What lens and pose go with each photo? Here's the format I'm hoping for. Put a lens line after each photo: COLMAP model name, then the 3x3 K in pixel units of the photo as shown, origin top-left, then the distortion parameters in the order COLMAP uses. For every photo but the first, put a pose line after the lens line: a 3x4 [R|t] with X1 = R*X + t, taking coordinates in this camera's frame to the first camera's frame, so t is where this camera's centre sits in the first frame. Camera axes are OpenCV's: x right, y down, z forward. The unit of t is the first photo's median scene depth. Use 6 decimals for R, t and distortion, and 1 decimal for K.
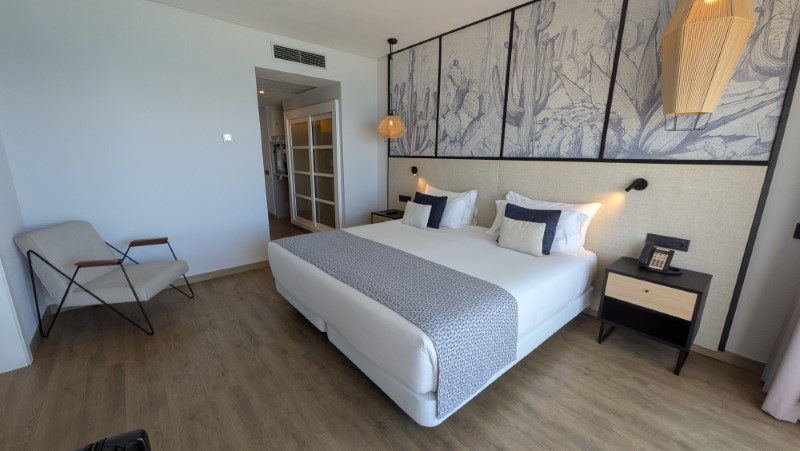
lens RADIAL K [[311.3, 0, 396.6], [0, 311.3, 226.2], [0, 0, 1]] dist [0.002893, -0.001436]
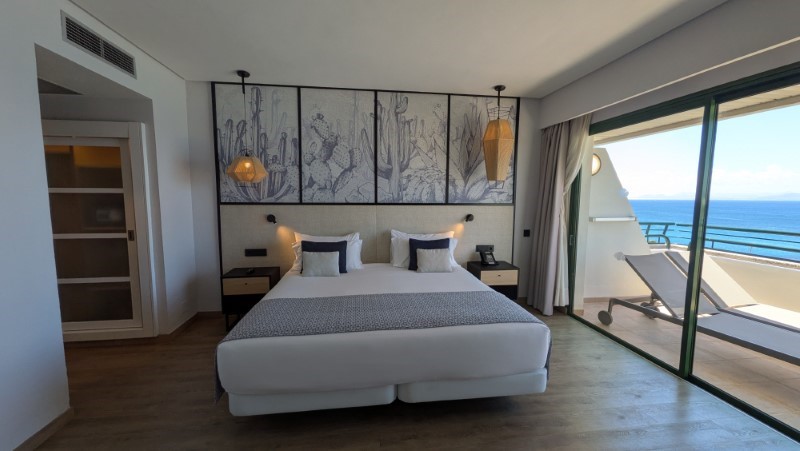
lens RADIAL K [[311.3, 0, 401.0], [0, 311.3, 225.8], [0, 0, 1]] dist [0.002893, -0.001436]
pose [[0.540121, -0.081444, 0.837637, -0.673100], [0.189481, 0.981520, -0.026746, -0.091179], [-0.819979, 0.173162, 0.545572, 0.301496]]
